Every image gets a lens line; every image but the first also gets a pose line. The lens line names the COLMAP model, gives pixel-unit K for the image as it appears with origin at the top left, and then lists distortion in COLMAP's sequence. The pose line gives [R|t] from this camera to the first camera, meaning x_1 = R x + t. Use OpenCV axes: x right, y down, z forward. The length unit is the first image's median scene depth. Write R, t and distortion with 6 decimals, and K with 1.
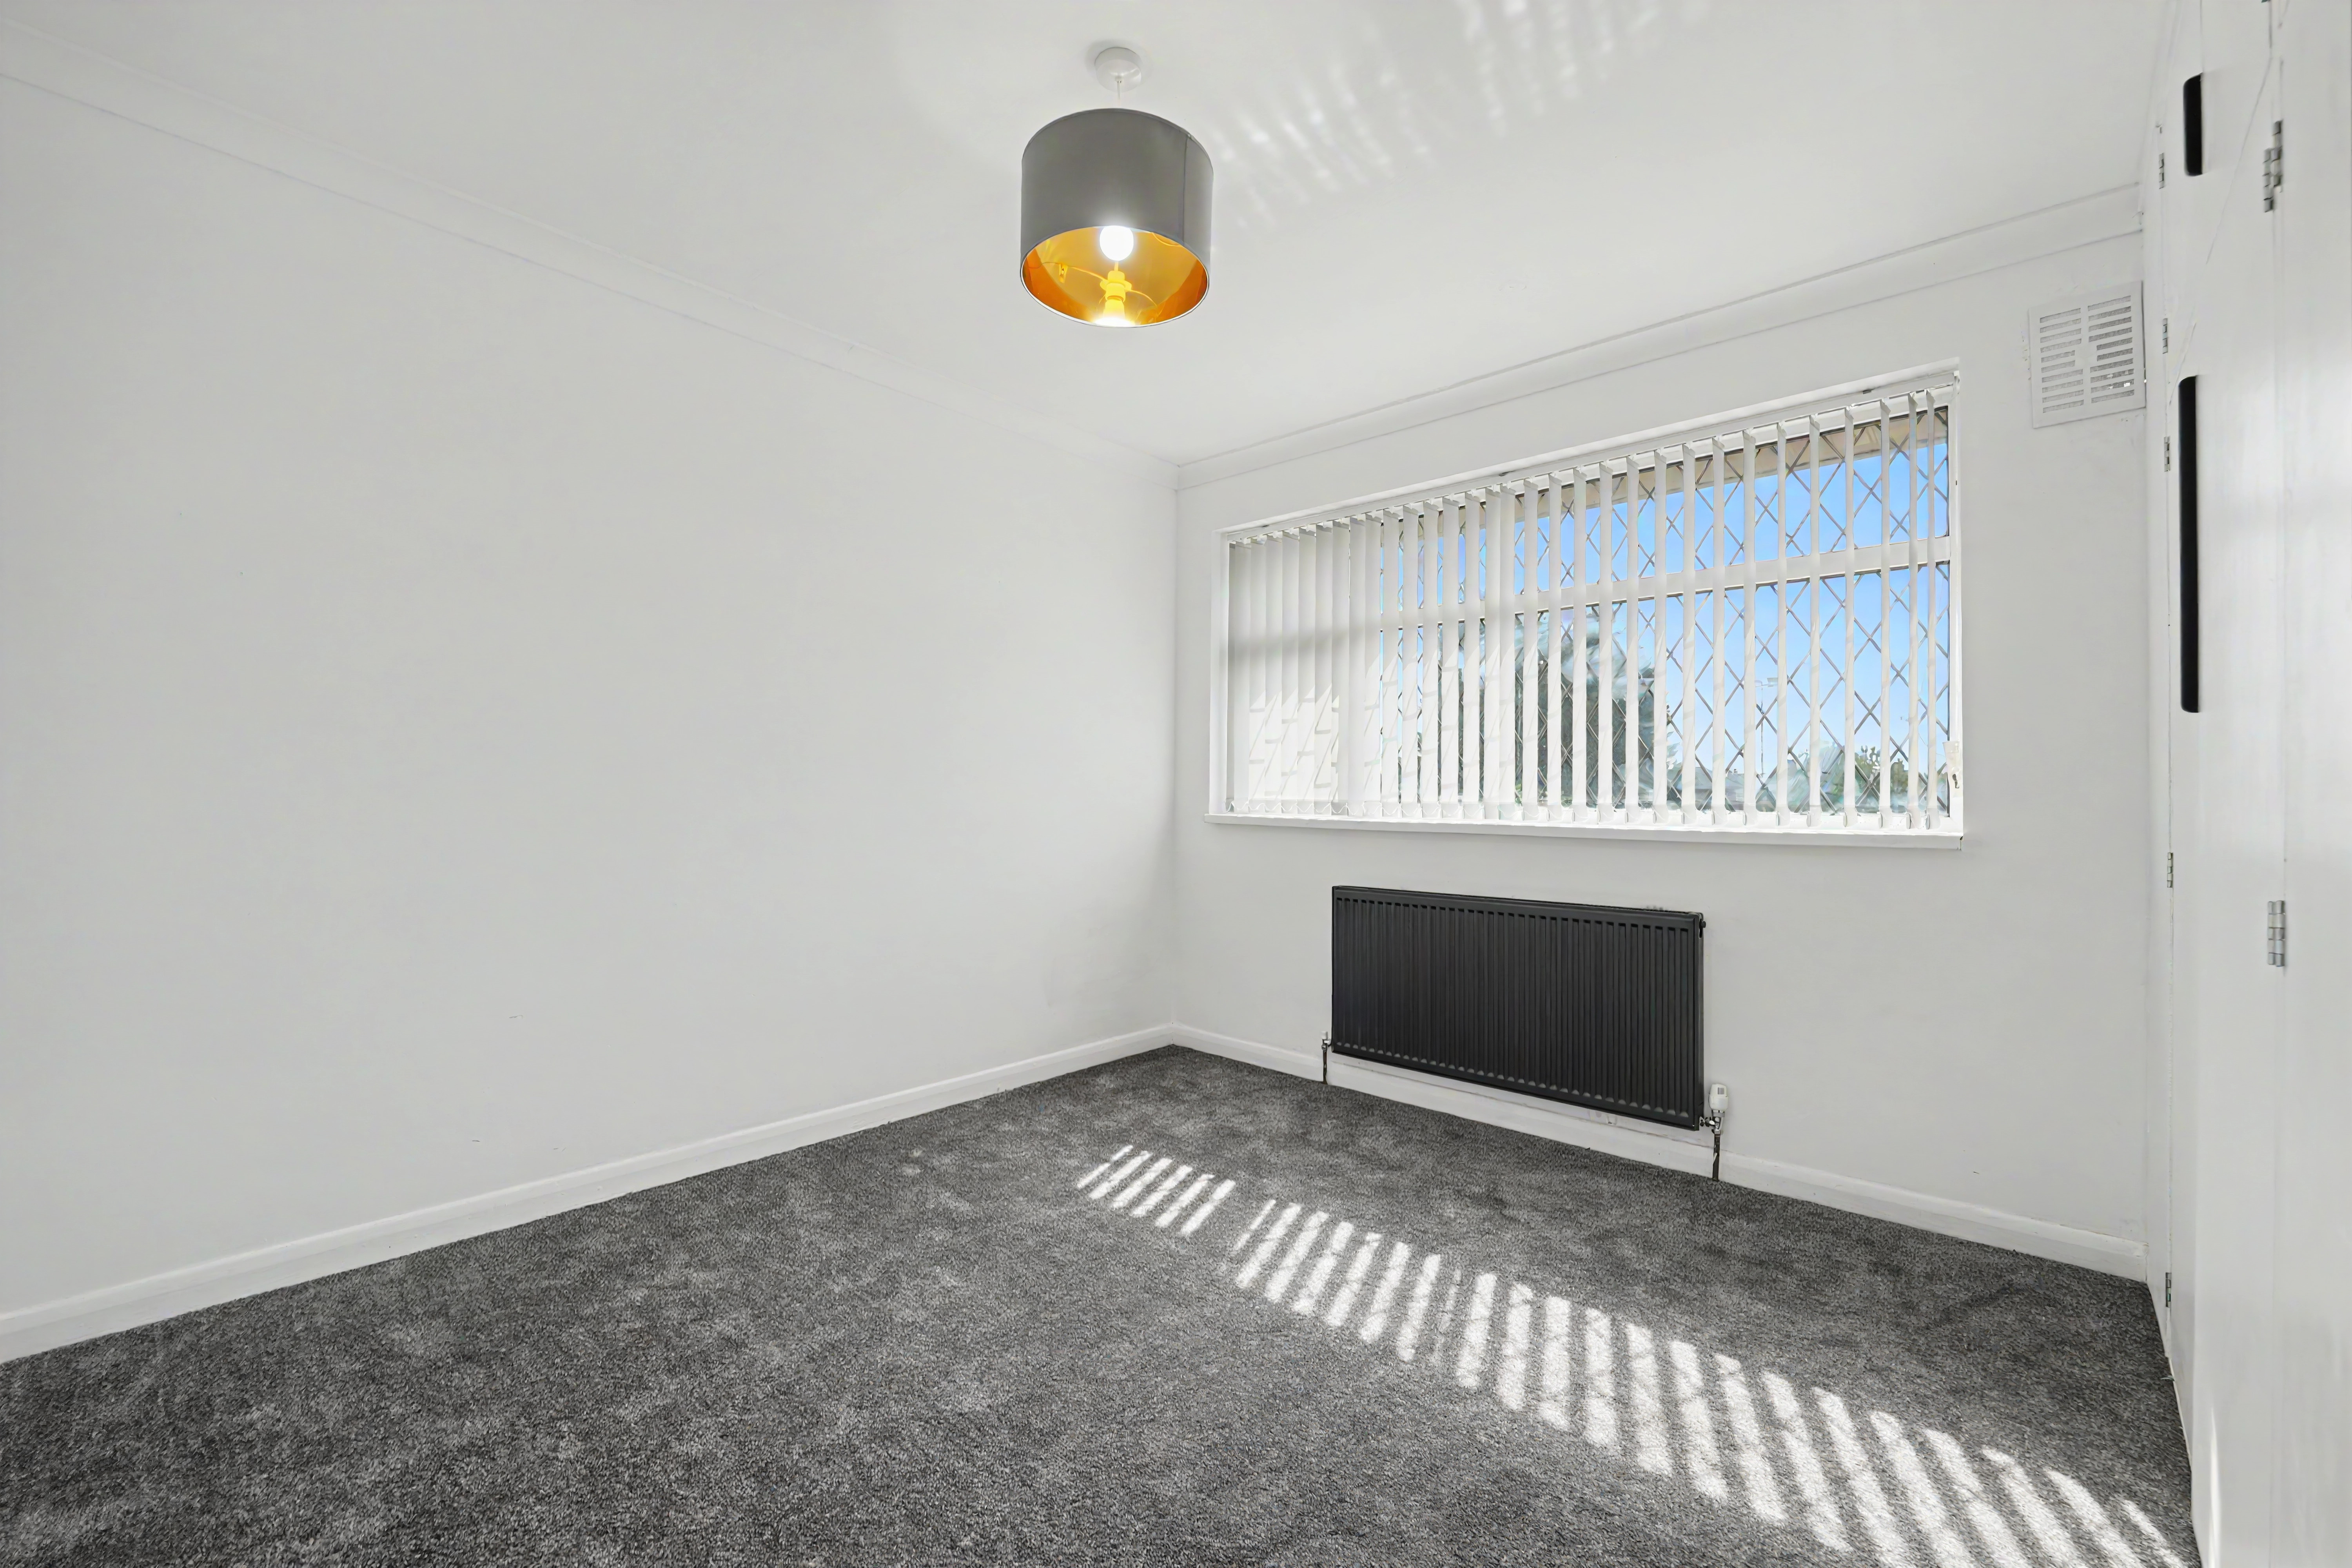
lens RADIAL K [[957.6, 0, 1172.4], [0, 957.6, 784.2], [0, 0, 1]] dist [-0.004206, -0.000800]
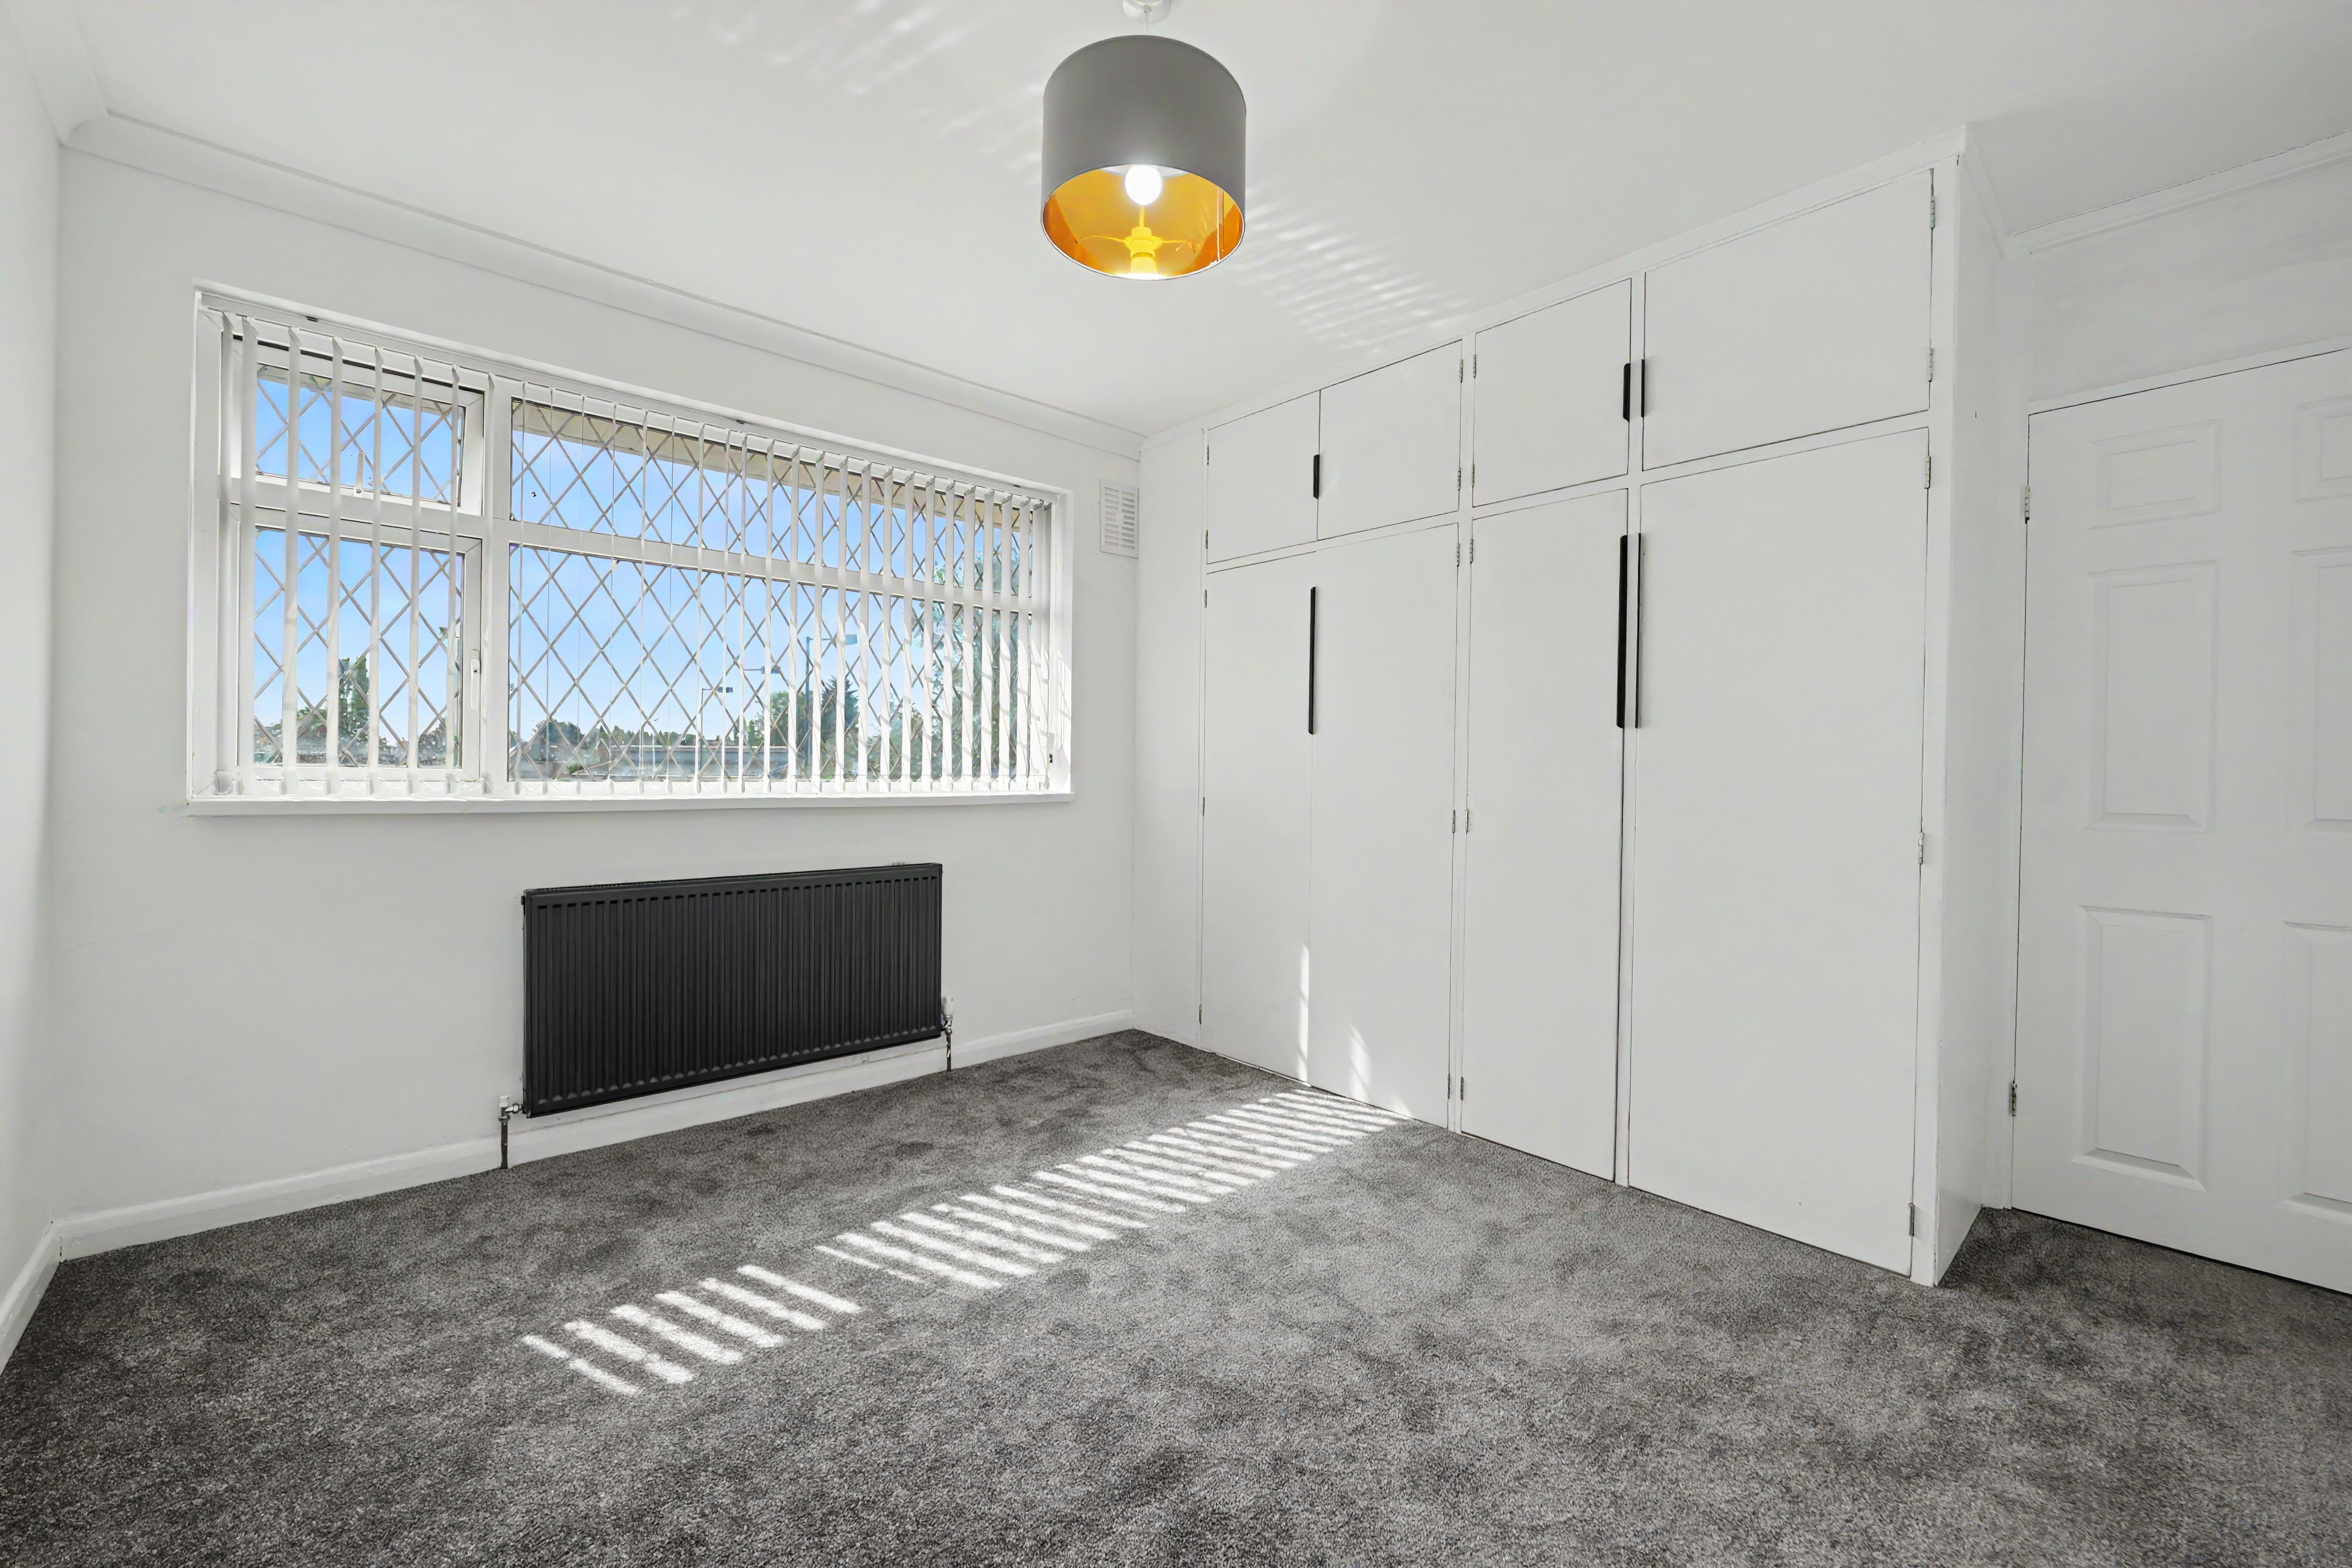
lens RADIAL K [[957.6, 0, 1178.5], [0, 957.6, 778.2], [0, 0, 1]] dist [-0.004206, -0.000800]
pose [[0.091442, -0.007661, 0.995781, -0.711192], [-0.019466, 0.999766, 0.009480, 0.007529], [-0.995620, -0.020251, 0.091272, 0.623202]]
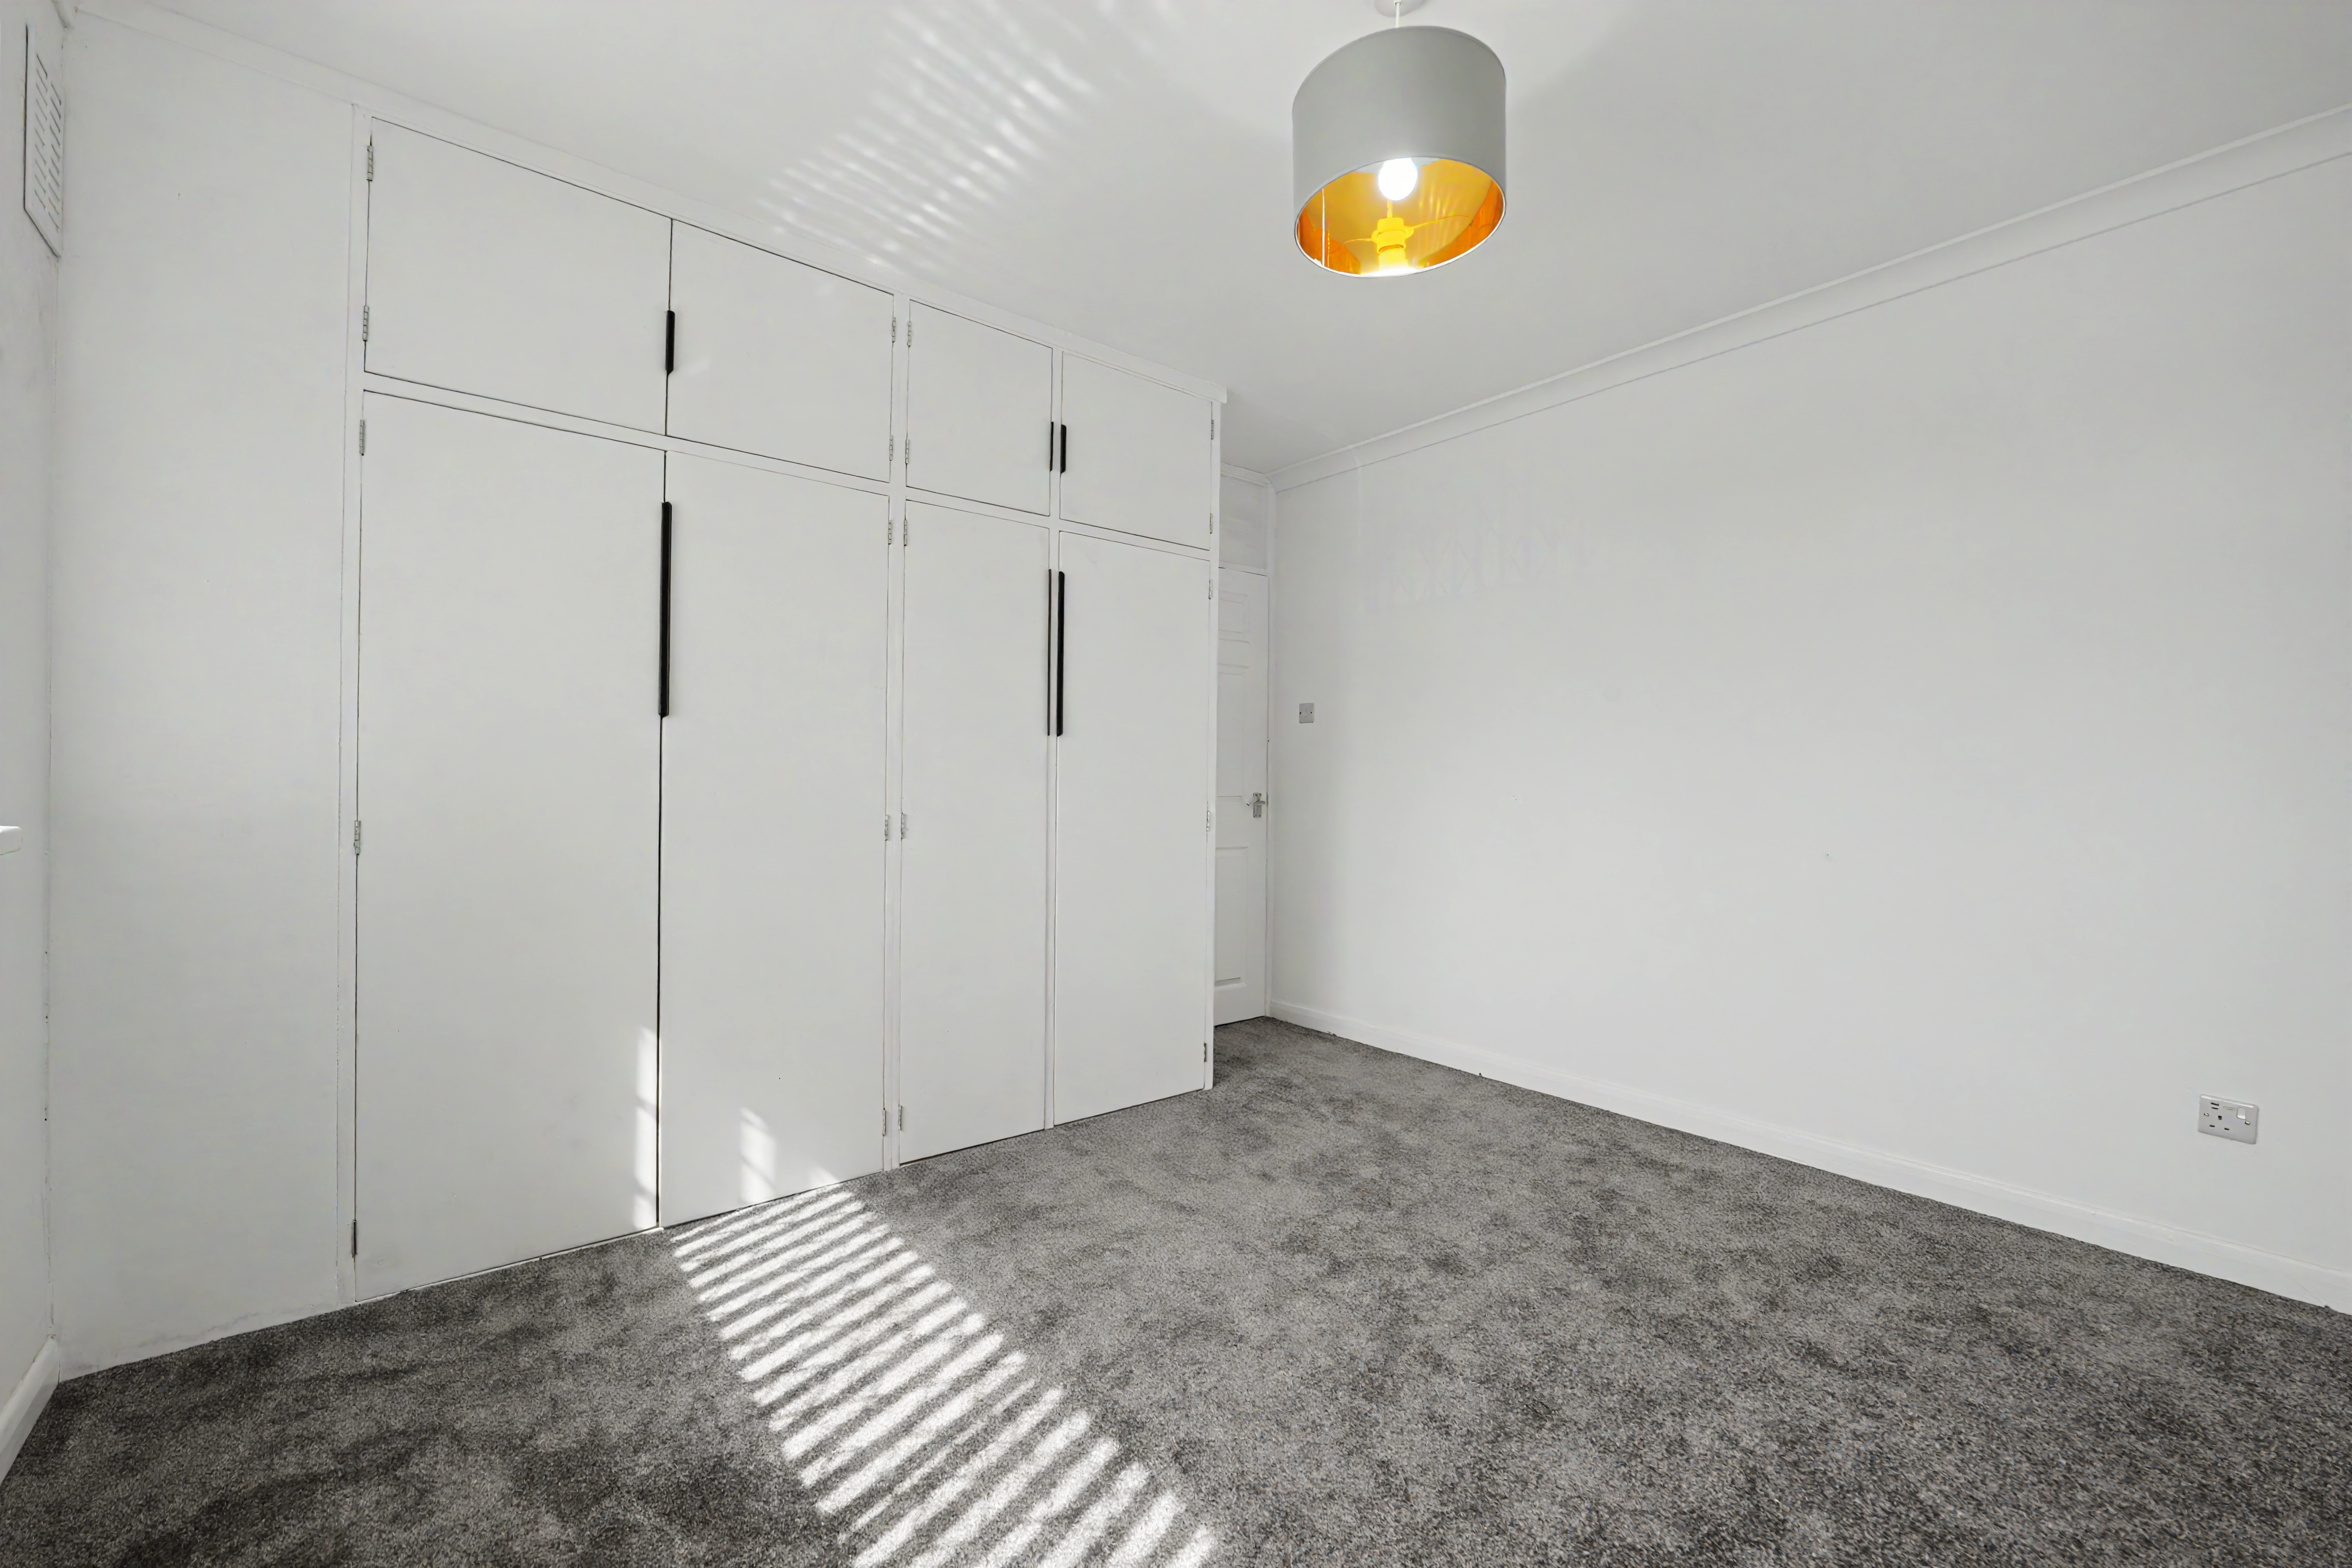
lens RADIAL K [[957.6, 0, 1169.0], [0, 957.6, 787.4], [0, 0, 1]] dist [-0.004206, -0.000800]
pose [[-0.988157, -0.006930, 0.153287, 0.002937], [-0.007592, 0.999964, -0.003736, 0.022047], [-0.153256, -0.004855, -0.988175, 1.372556]]
